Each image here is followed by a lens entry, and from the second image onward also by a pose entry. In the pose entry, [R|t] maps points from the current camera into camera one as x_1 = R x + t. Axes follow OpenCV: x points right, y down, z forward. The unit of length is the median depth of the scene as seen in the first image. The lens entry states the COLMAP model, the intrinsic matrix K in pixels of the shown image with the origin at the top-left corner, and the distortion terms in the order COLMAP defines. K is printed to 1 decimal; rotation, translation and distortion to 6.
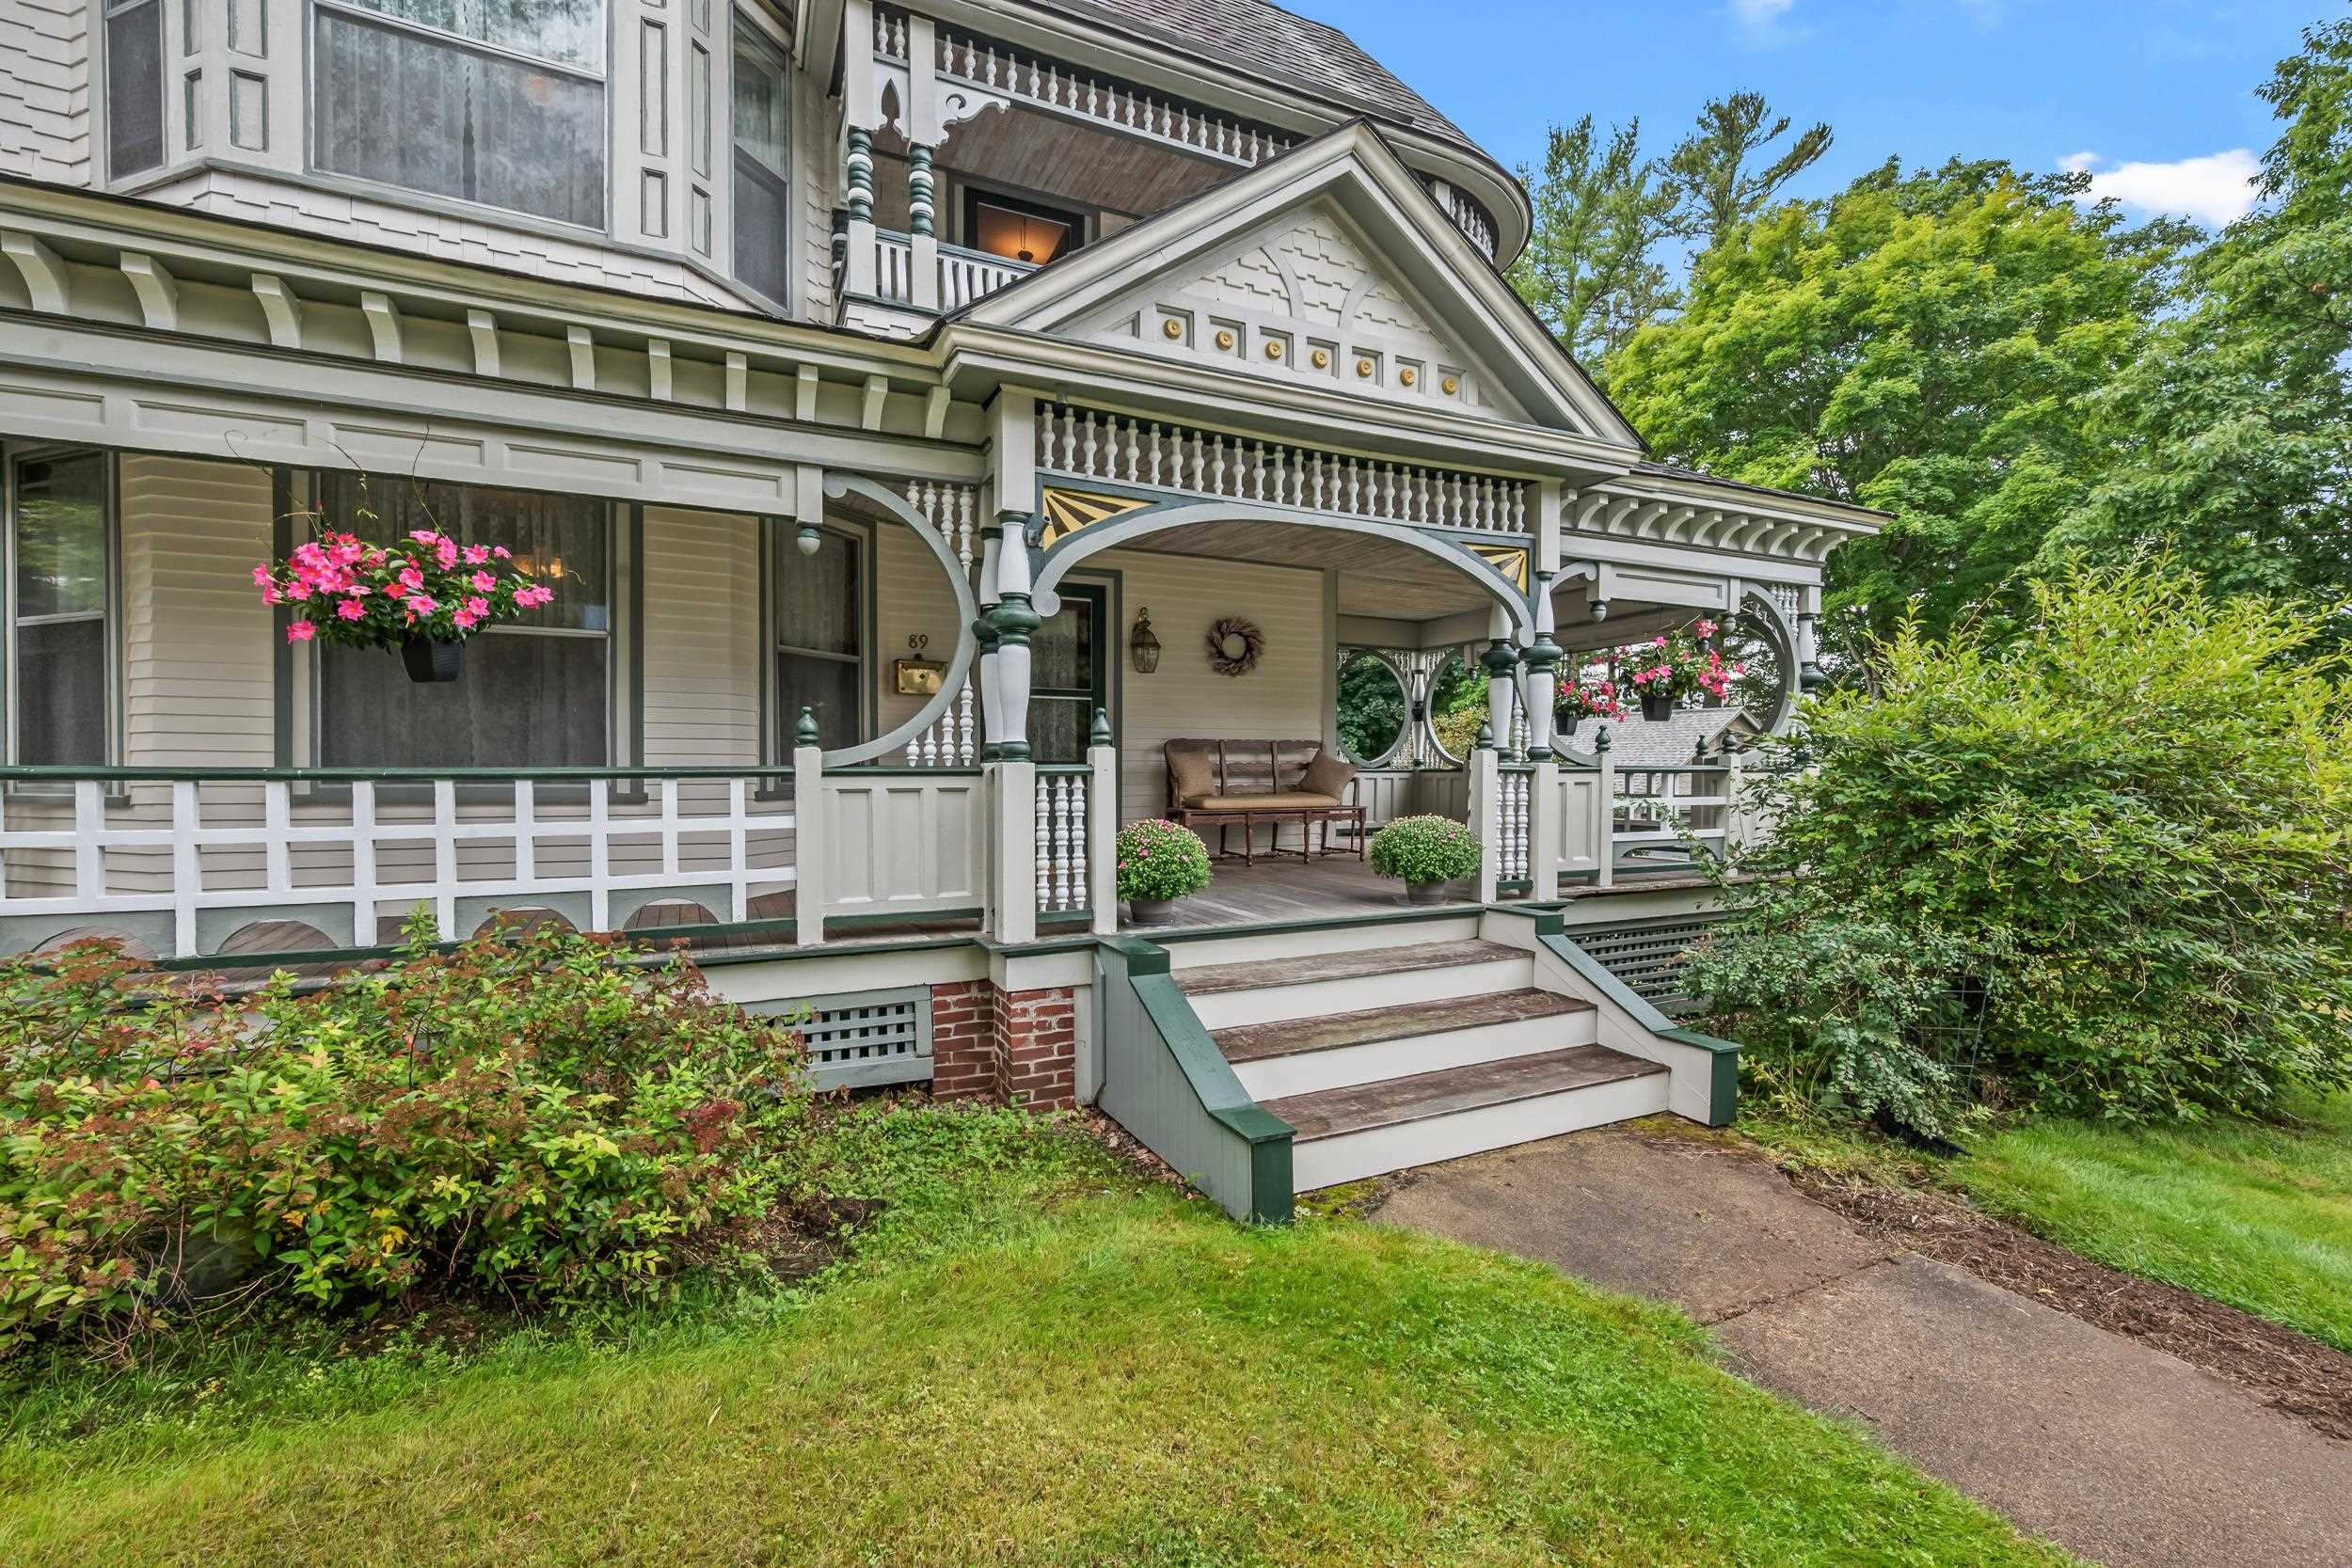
lens RADIAL K [[957.6, 0, 1176.0], [0, 957.6, 784.0], [0, 0, 1]] dist [0.000764, 0.000118]
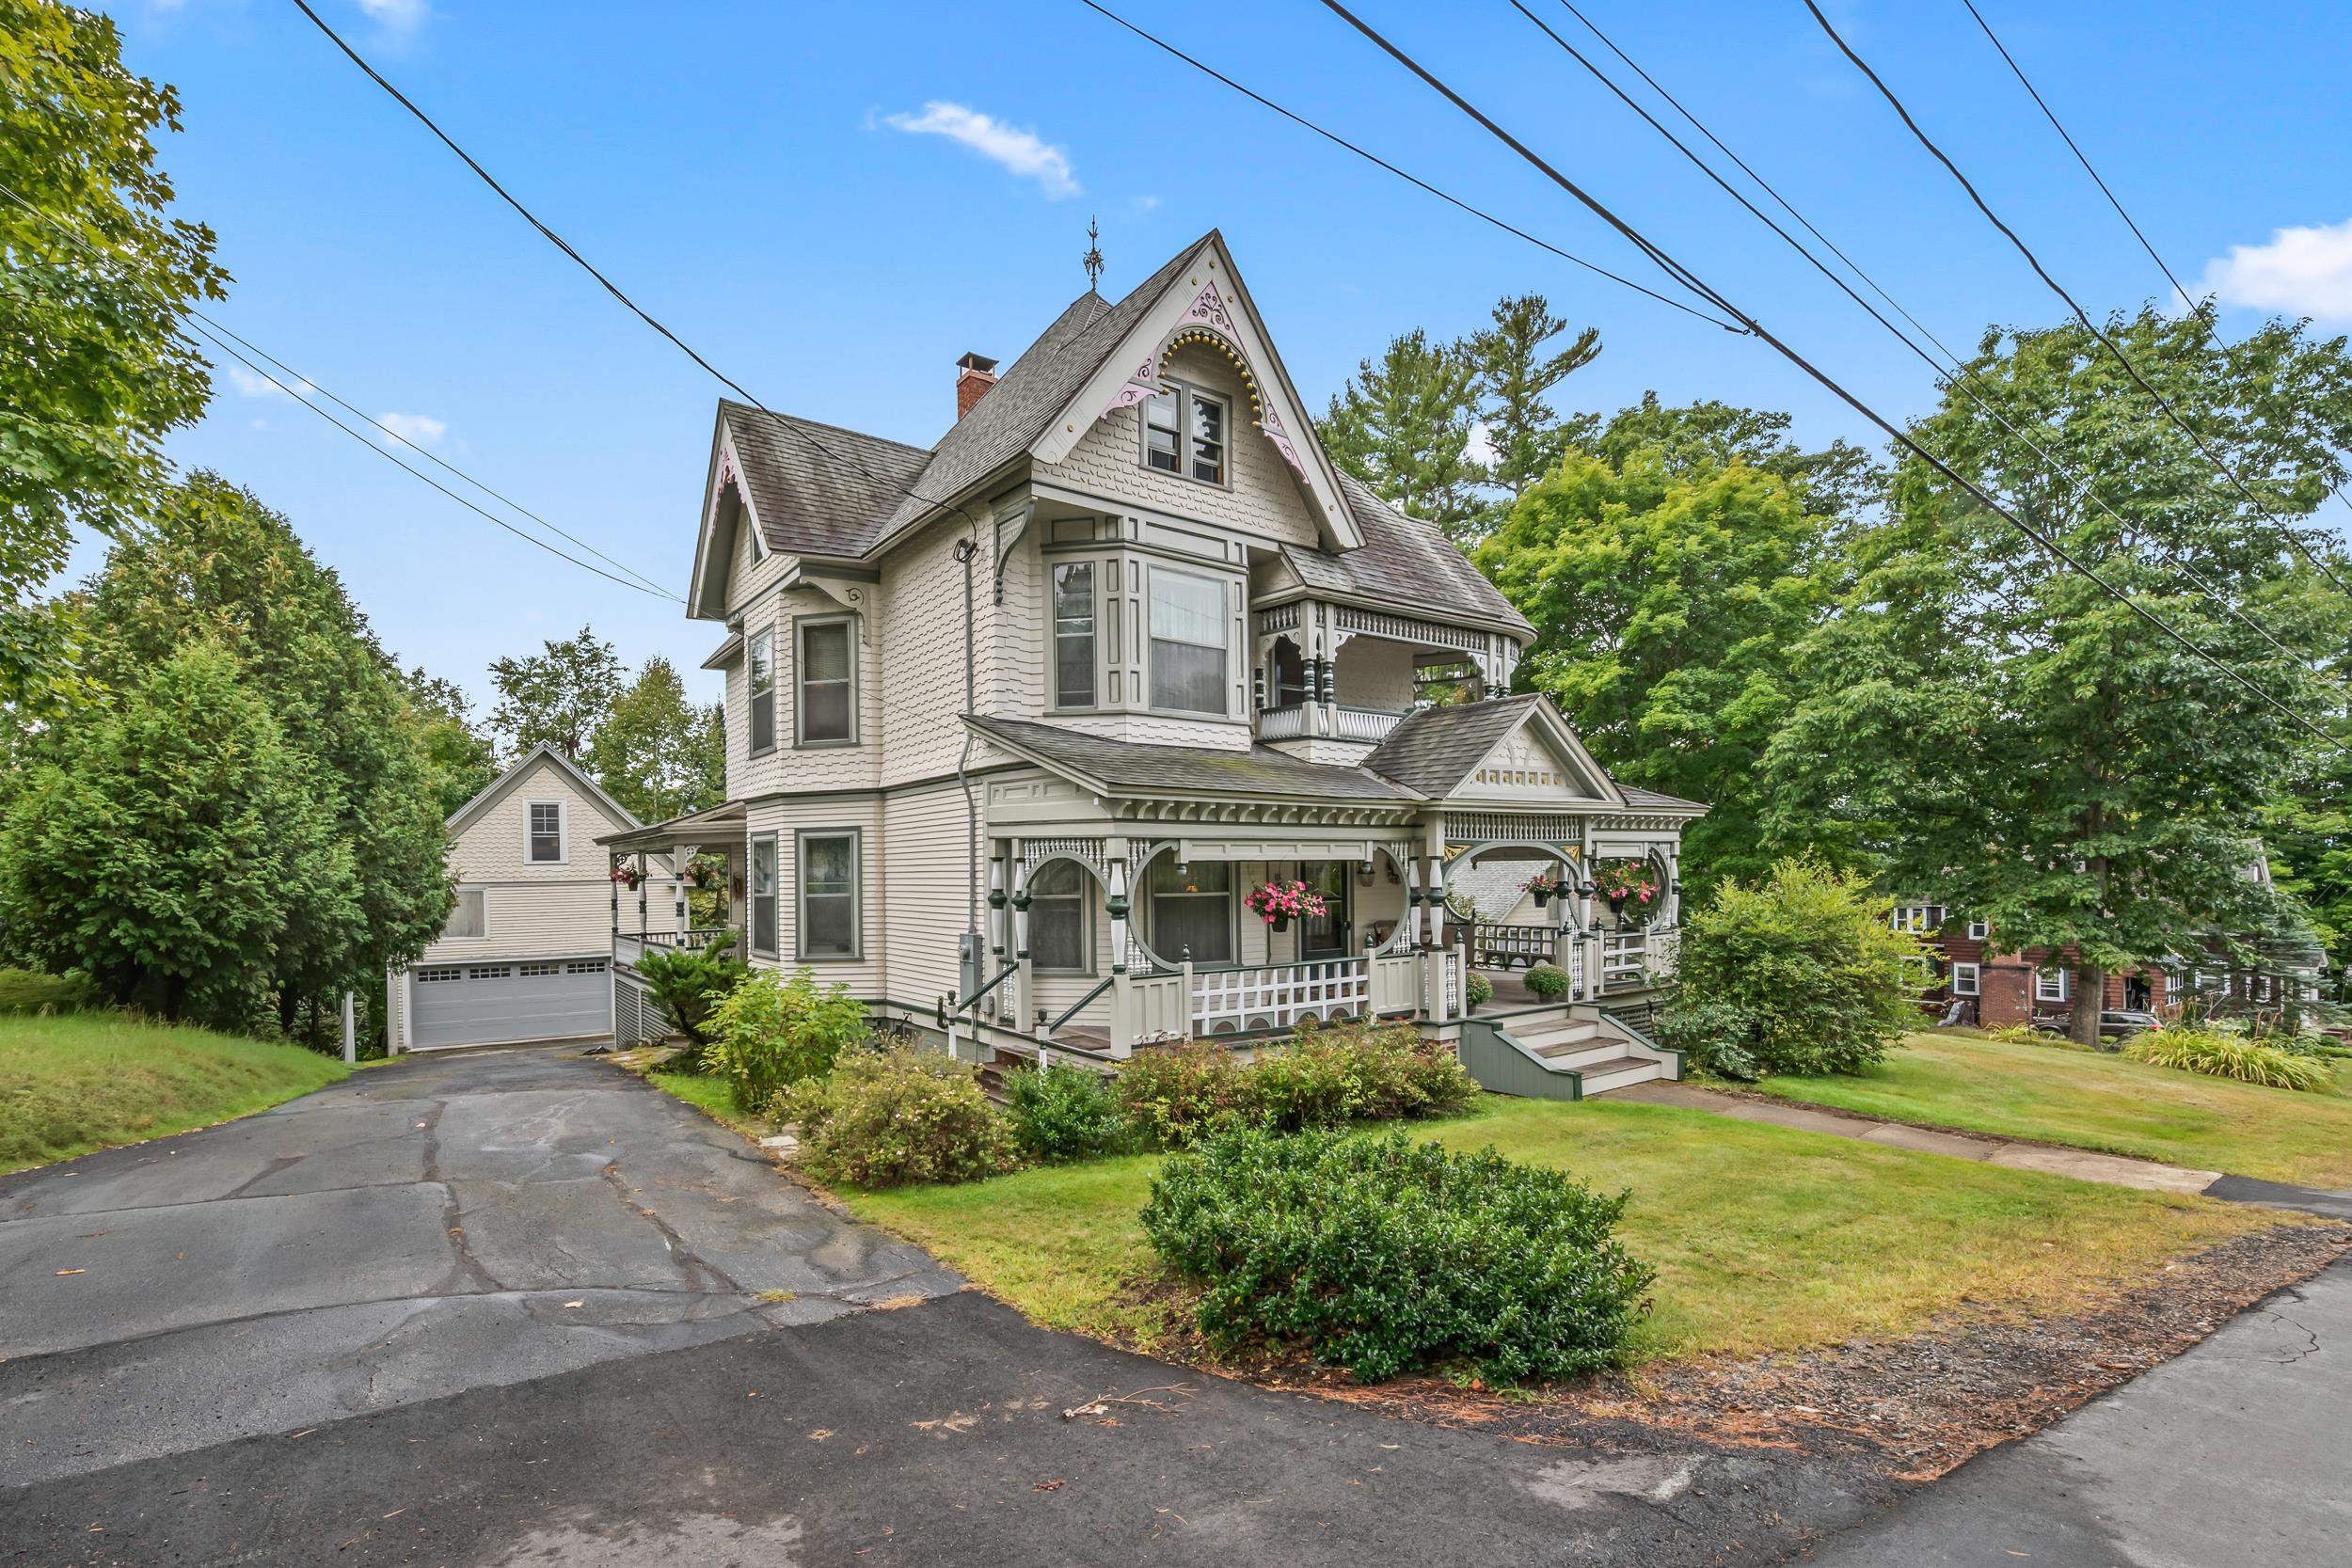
lens RADIAL K [[1000.1, 0, 1172.8], [0, 1000.1, 871.1], [0, 0, 1]] dist [0.000988, 0.000049]
pose [[0.980071, -0.003634, 0.198615, -1.082210], [0.008303, 0.999708, -0.022680, -0.142765], [-0.198475, 0.023877, 0.979815, -1.163538]]
